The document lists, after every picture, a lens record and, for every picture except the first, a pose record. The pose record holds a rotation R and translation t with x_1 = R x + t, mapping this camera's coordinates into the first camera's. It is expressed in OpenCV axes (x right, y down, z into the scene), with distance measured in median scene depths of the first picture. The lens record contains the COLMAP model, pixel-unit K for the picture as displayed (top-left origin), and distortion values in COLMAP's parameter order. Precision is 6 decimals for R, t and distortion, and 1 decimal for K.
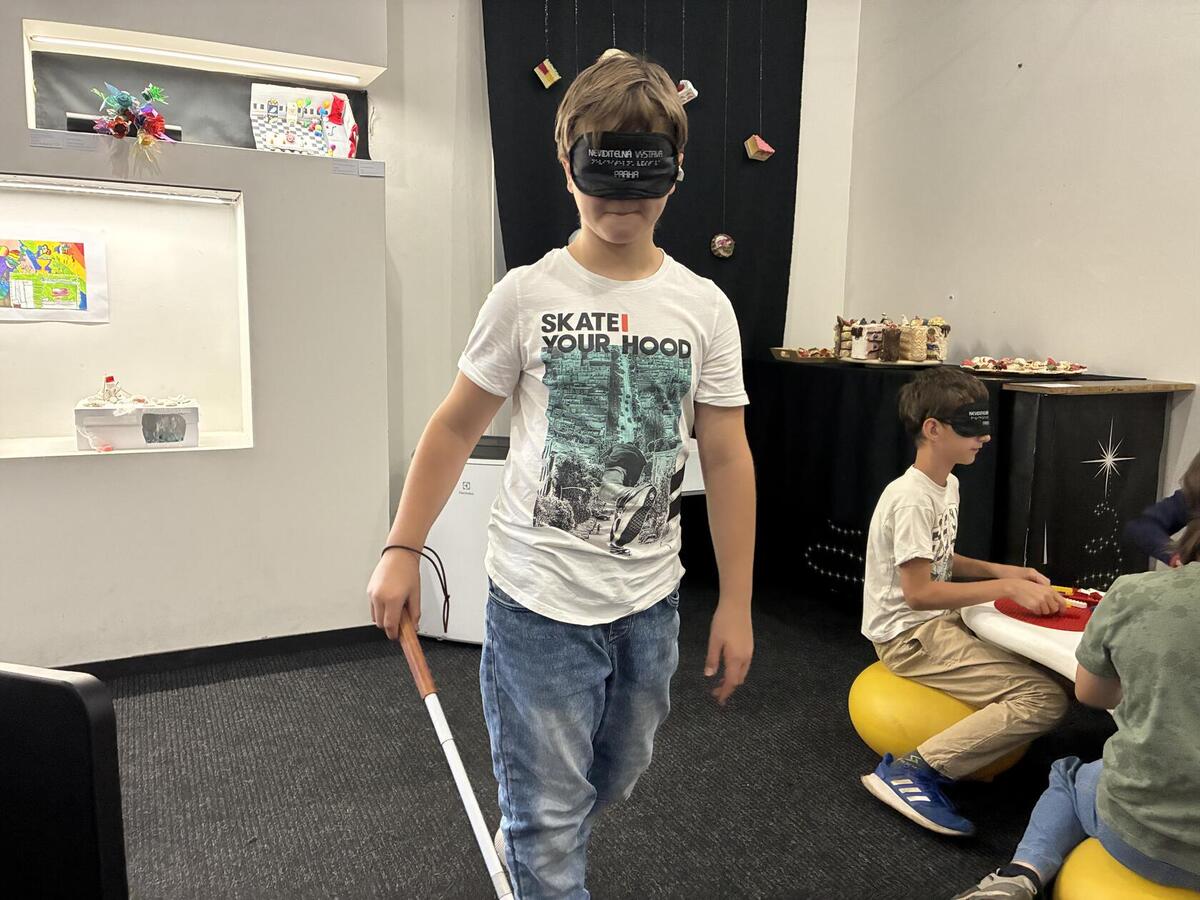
lens RADIAL K [[901.5, 0, 597.9], [0, 901.5, 444.3], [0, 0, 1]] dist [0.021872, -0.010232]
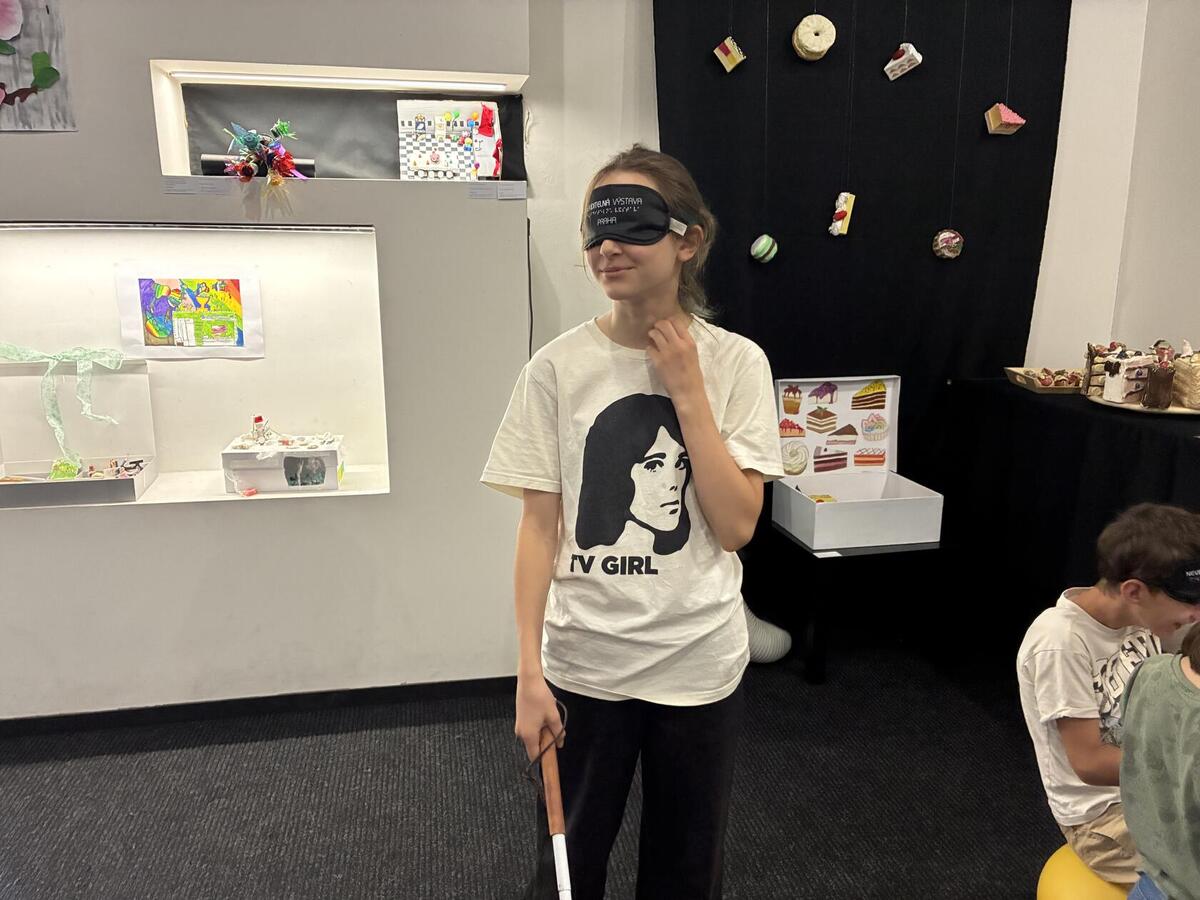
lens RADIAL K [[901.5, 0, 604.6], [0, 901.5, 456.5], [0, 0, 1]] dist [0.021872, -0.010232]
pose [[0.961107, 0.046099, -0.272302, 0.091786], [-0.024270, 0.996254, 0.082999, -0.113506], [0.275108, -0.073162, 0.958626, 0.138095]]
